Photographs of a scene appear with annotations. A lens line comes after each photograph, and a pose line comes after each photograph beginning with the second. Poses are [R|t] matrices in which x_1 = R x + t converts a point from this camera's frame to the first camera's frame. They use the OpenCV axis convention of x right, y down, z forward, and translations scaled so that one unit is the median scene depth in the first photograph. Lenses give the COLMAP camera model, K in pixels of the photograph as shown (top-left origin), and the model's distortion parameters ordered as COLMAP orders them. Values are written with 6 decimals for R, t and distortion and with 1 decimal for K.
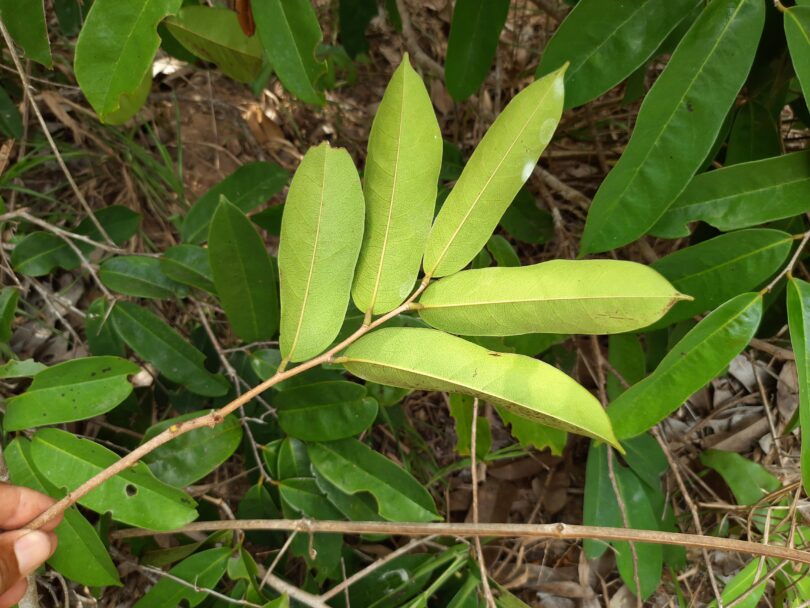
lens RADIAL K [[560.0, 0, 405.0], [0, 560.0, 304.0], [0, 0, 1]] dist [-0.001257, -0.000722]
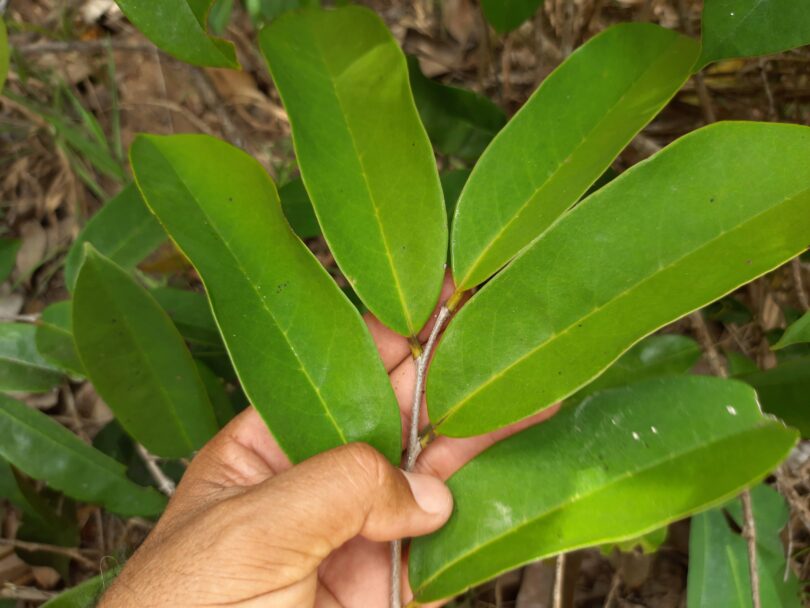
lens RADIAL K [[560.0, 0, 405.0], [0, 560.0, 304.0], [0, 0, 1]] dist [-0.001257, -0.000722]
pose [[0.997823, -0.053760, -0.038211, 0.001801], [0.057969, 0.991168, 0.119268, -0.082804], [0.031462, -0.121223, 0.992127, 0.208526]]
